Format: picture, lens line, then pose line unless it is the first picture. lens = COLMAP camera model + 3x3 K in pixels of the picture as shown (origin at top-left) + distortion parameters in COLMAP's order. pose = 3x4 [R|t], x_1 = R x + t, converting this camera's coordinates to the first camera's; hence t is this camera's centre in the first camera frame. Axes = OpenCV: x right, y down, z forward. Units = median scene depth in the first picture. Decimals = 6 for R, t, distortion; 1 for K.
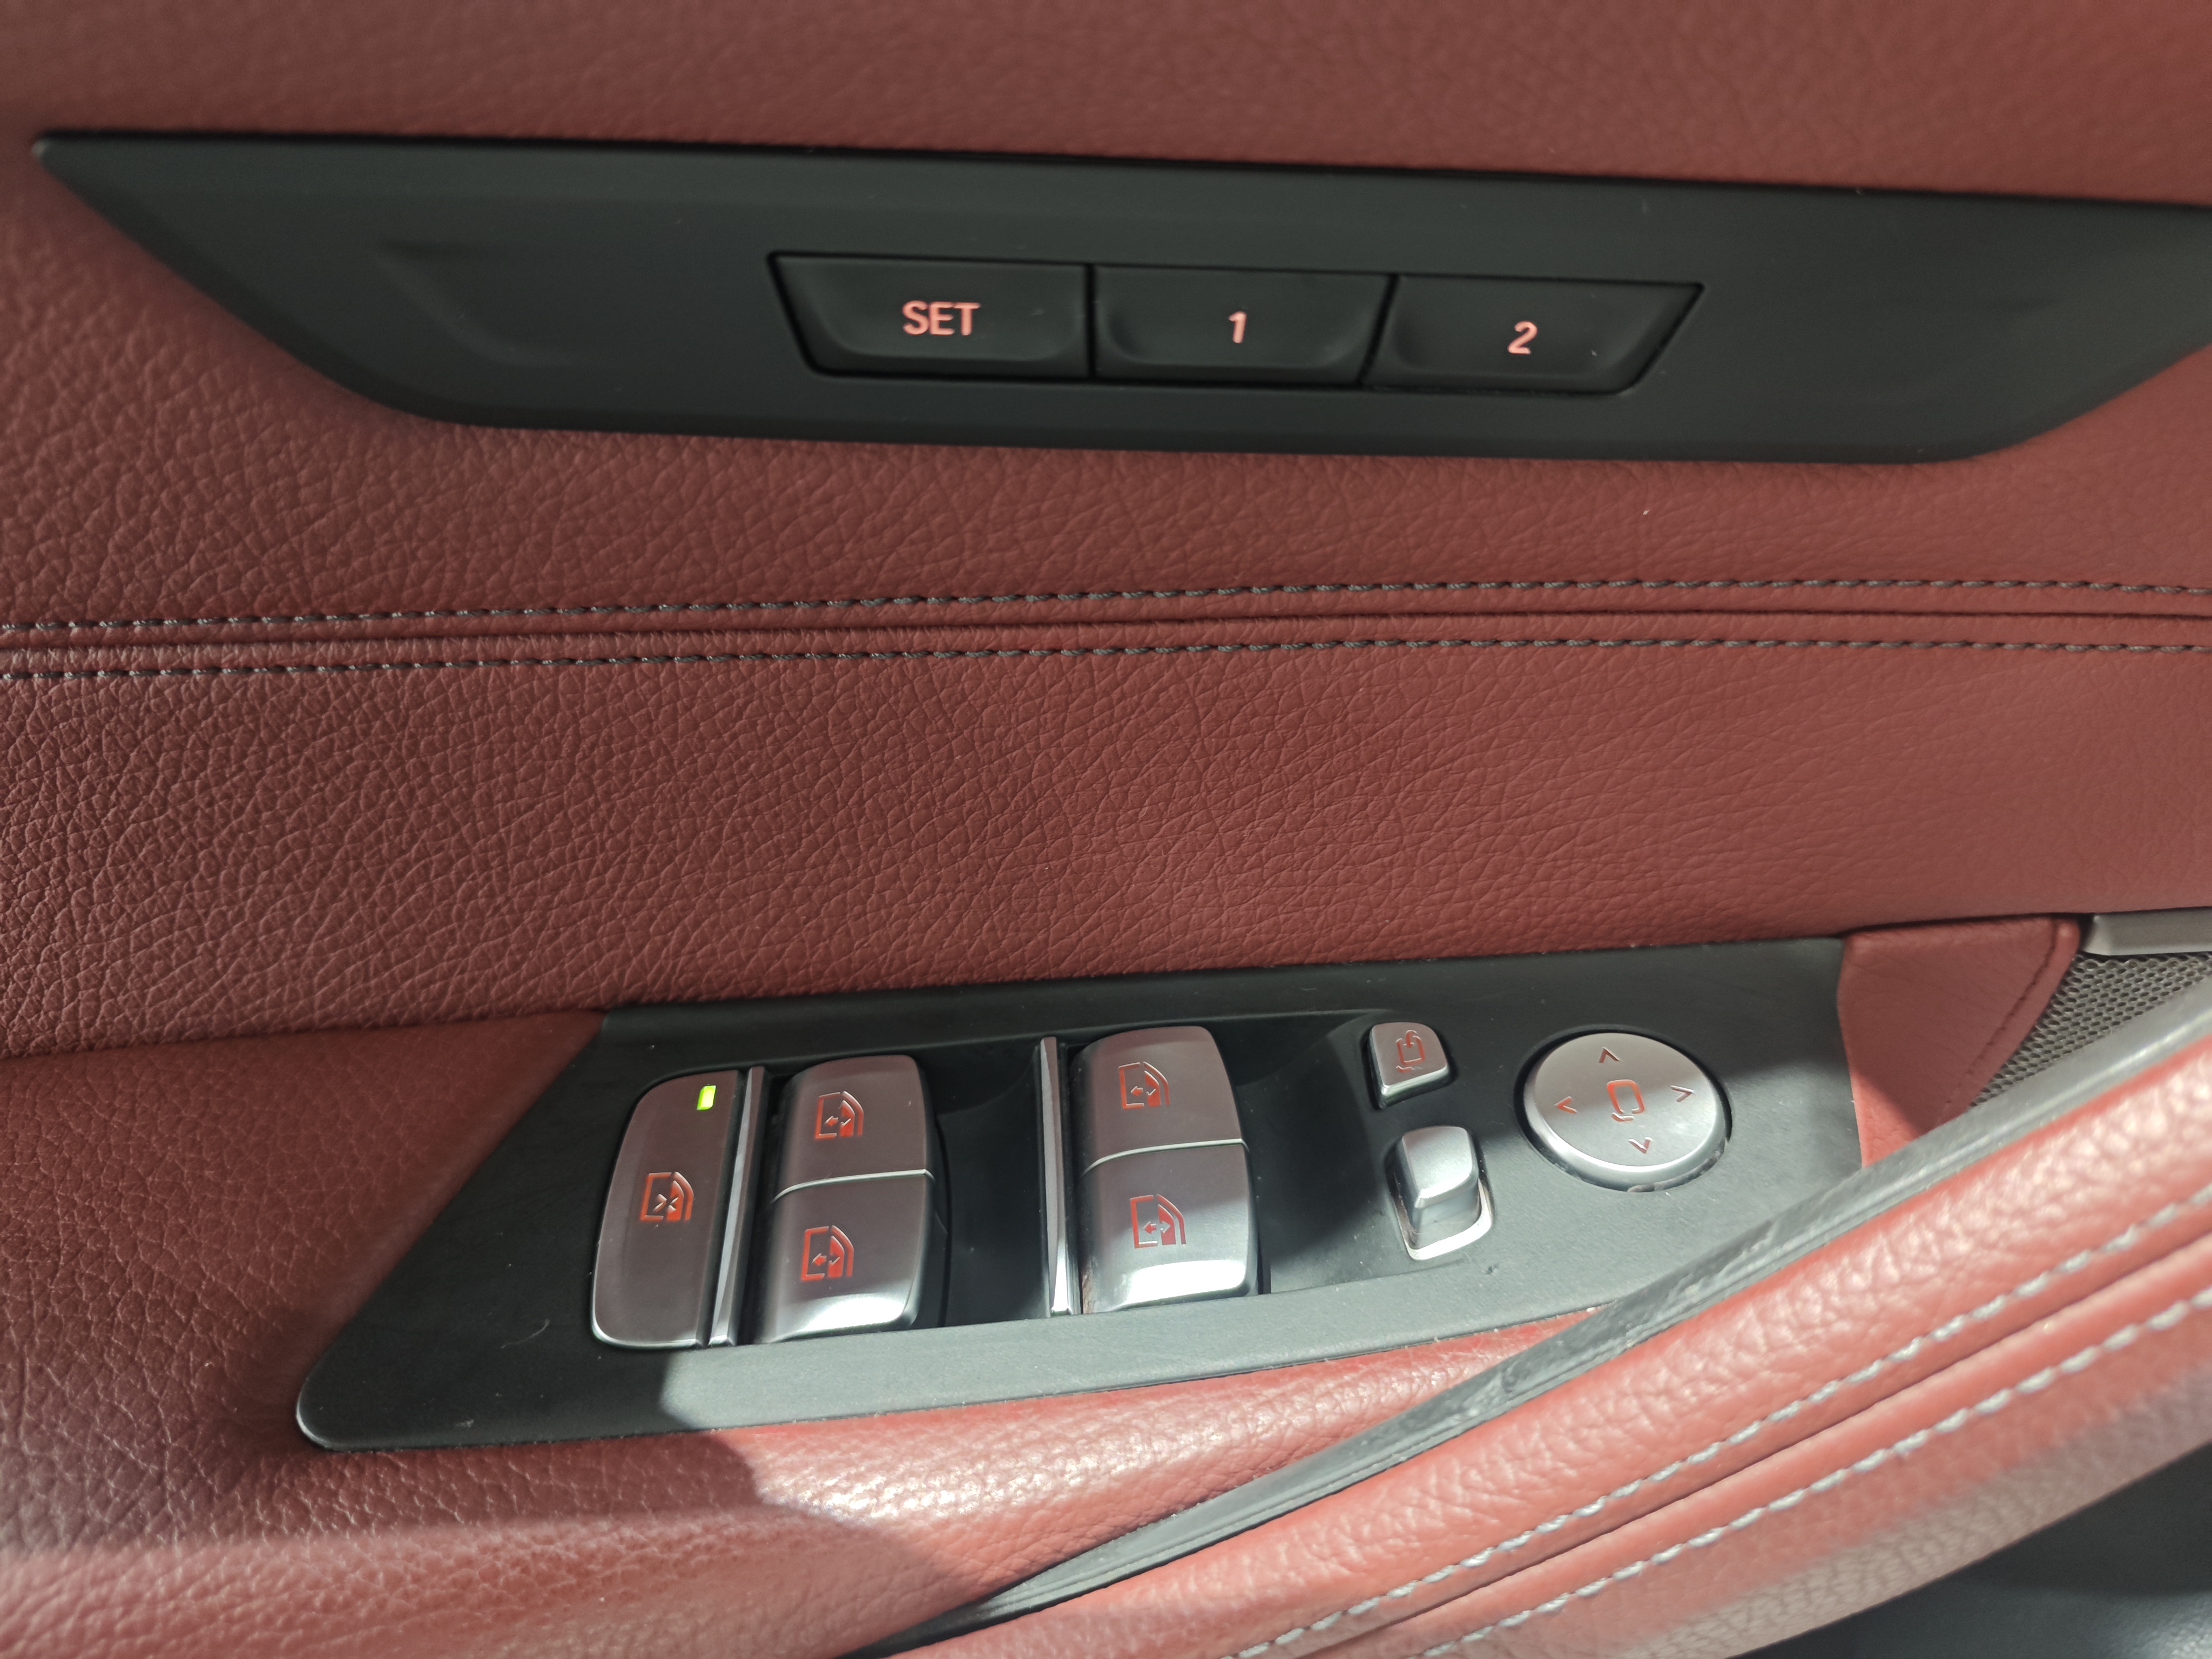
lens RADIAL K [[1610.7, 0, 1106.0], [0, 1610.7, 829.5], [0, 0, 1]] dist [0.025760, -0.042651]
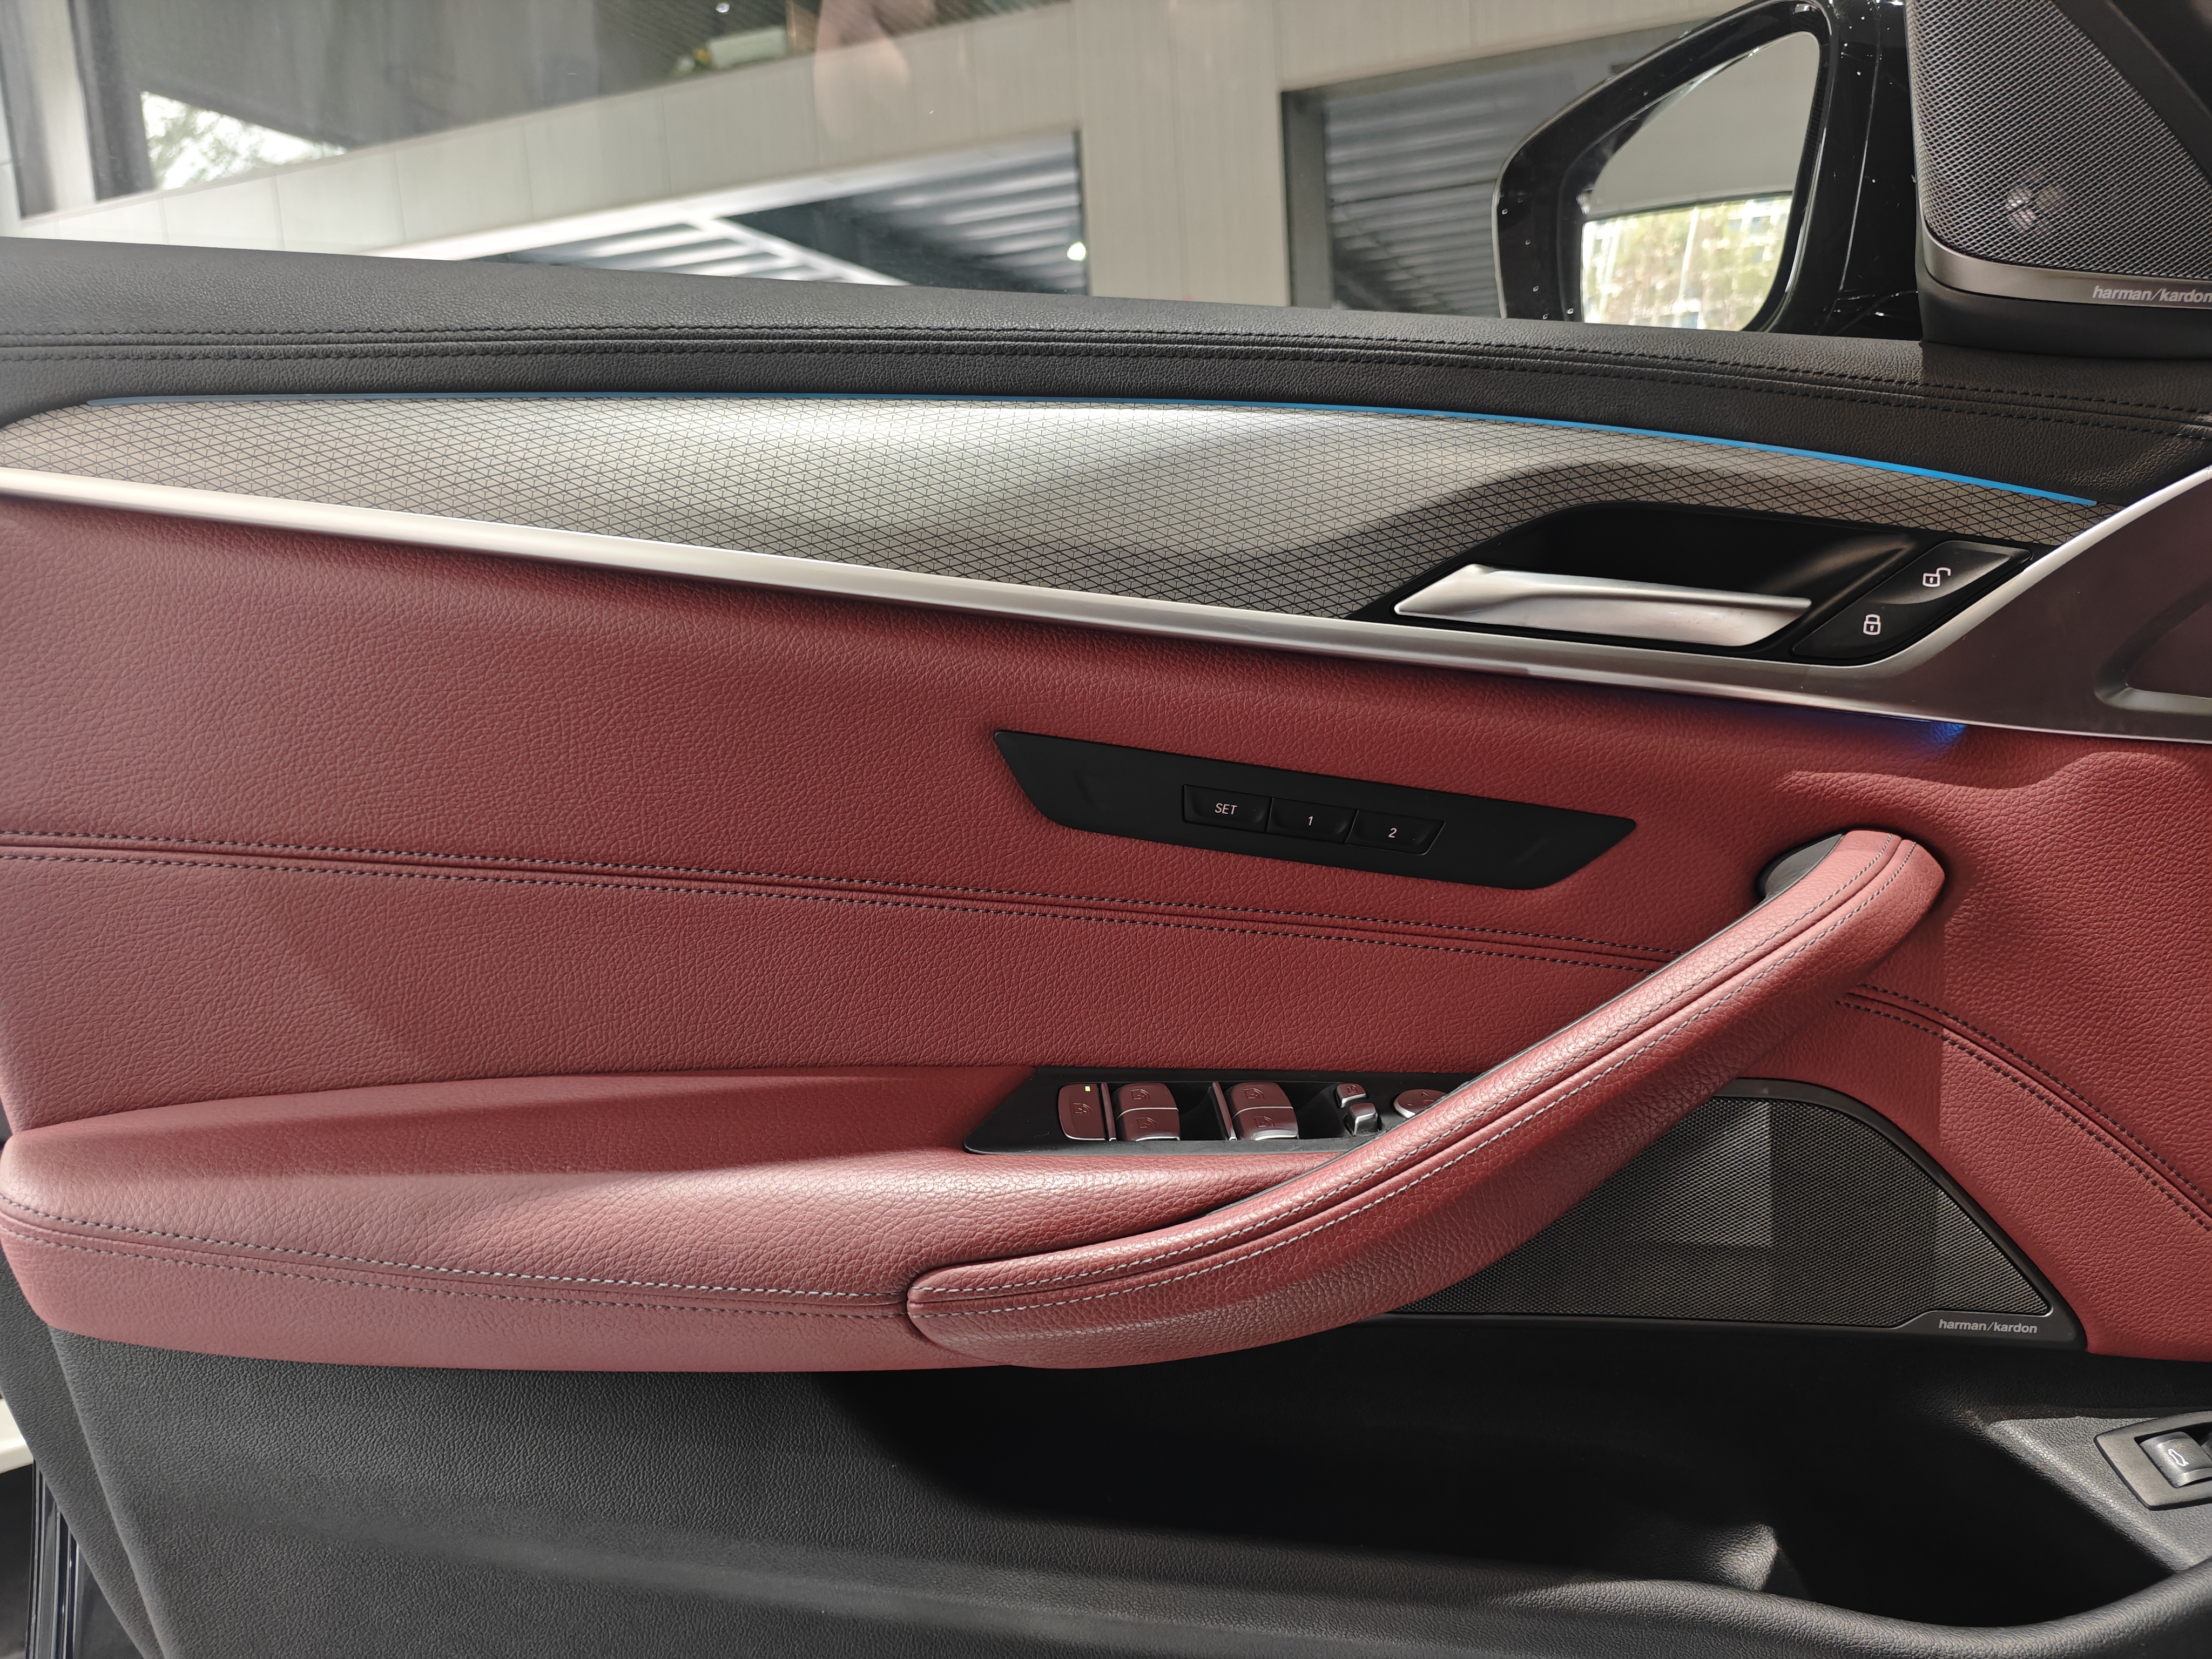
lens RADIAL K [[1610.7, 0, 1106.0], [0, 1610.7, 829.5], [0, 0, 1]] dist [0.025760, -0.042651]
pose [[0.994125, 0.096914, 0.048206, -0.415827], [-0.068181, 0.906564, -0.416525, 0.944254], [-0.084069, 0.410791, 0.907845, -1.676904]]
